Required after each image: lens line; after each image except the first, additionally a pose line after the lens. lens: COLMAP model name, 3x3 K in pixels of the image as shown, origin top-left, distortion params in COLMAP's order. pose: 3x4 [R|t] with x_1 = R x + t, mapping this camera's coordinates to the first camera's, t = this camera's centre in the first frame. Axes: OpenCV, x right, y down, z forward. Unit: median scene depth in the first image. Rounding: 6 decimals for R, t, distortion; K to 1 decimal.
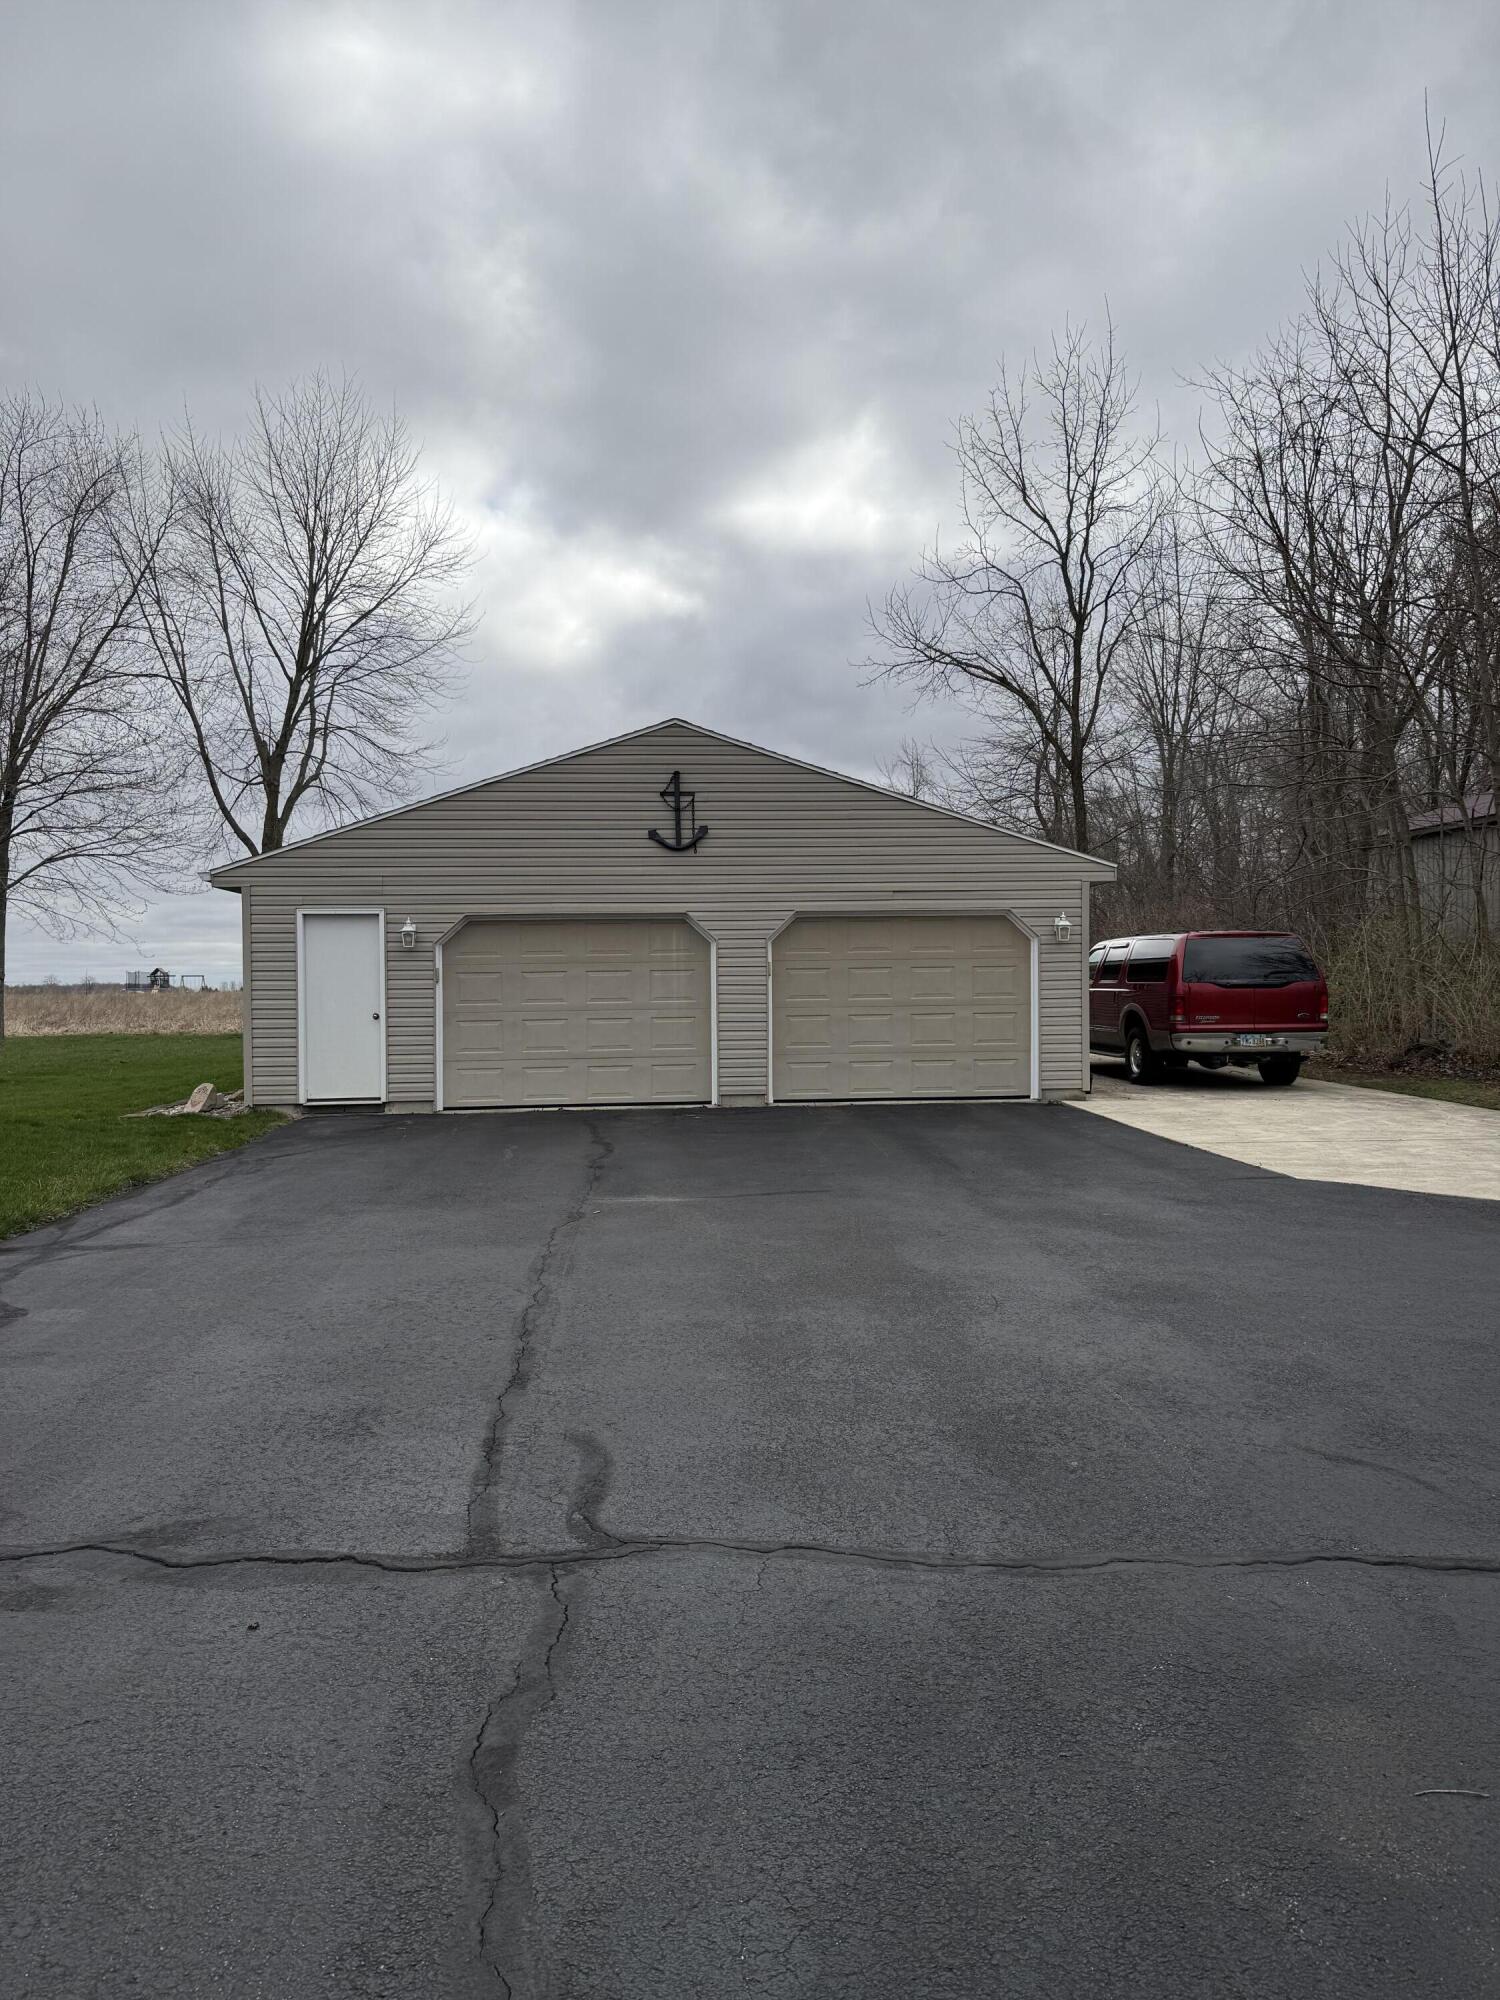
lens RADIAL K [[1398.8, 0, 750.0], [0, 1398.8, 1000.0], [0, 0, 1]] dist [0.000449, 0.000051]
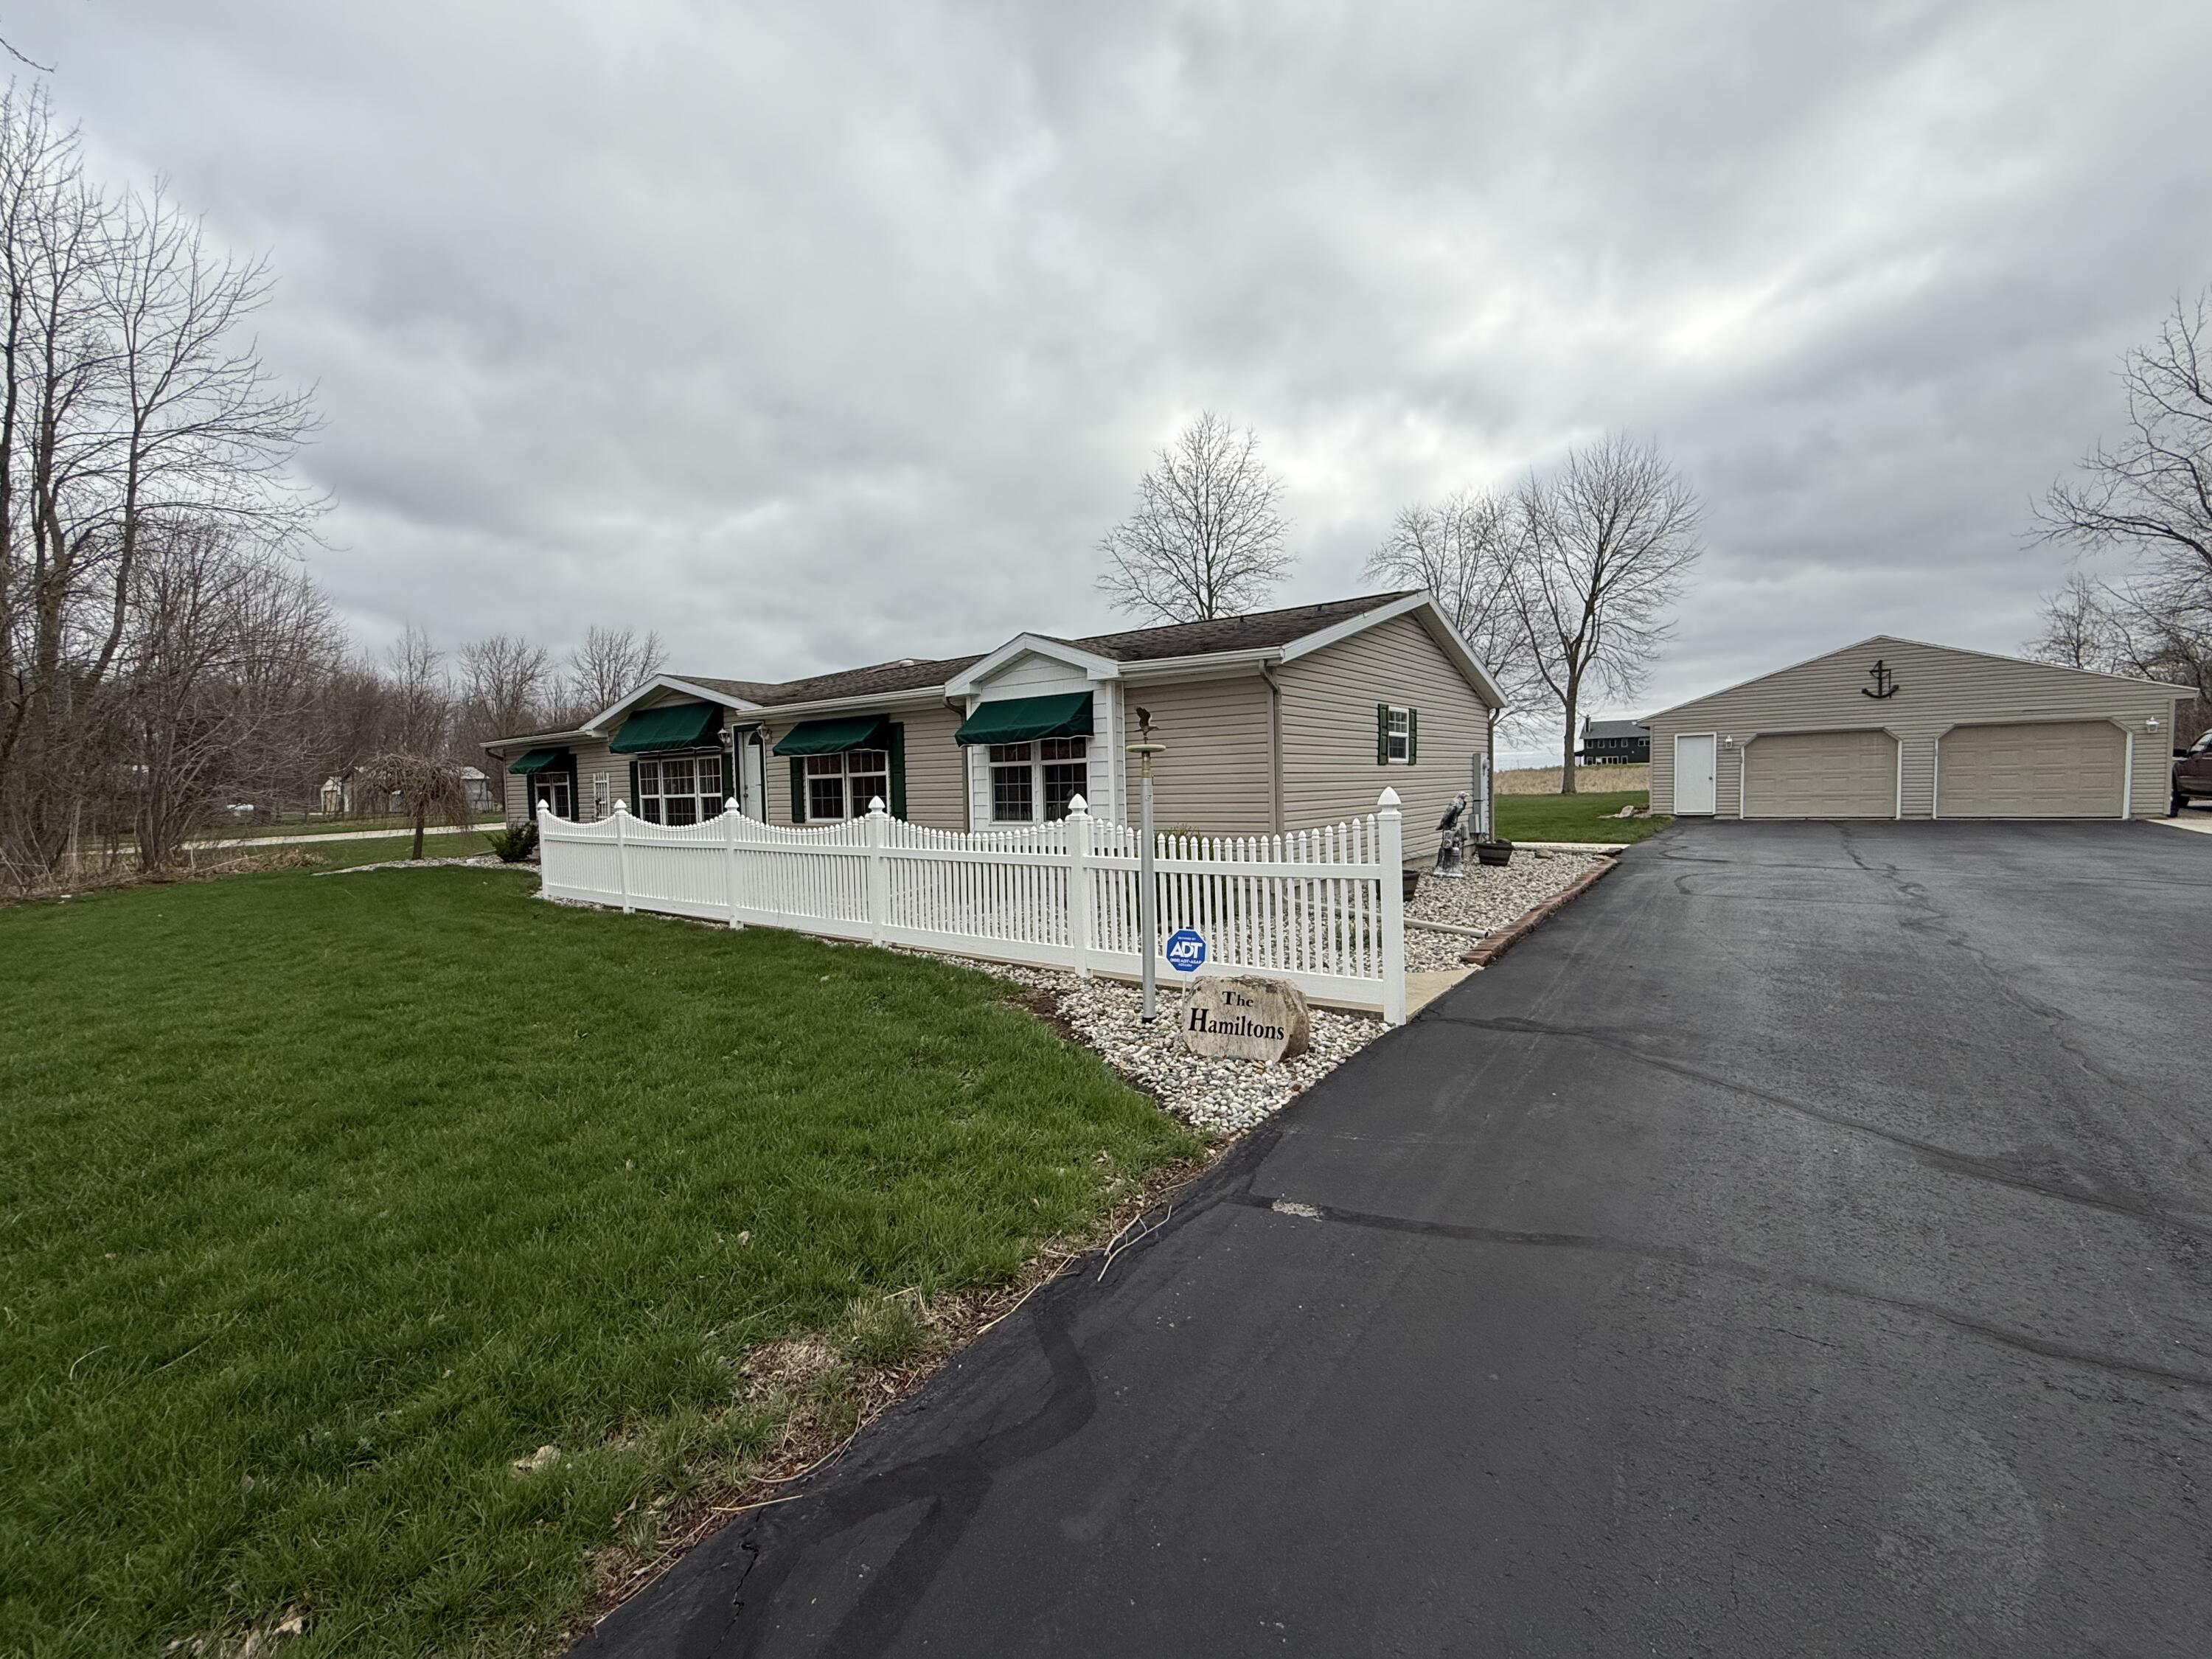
lens RADIAL K [[911.5, 0, 1106.0], [0, 911.5, 829.5], [0, 0, 1]] dist [-0.000885, -0.000589]
pose [[0.754878, 0.024887, -0.655393, -0.027308], [0.010397, 0.998700, 0.049899, 0.010660], [0.655783, -0.044481, 0.753638, -0.805015]]
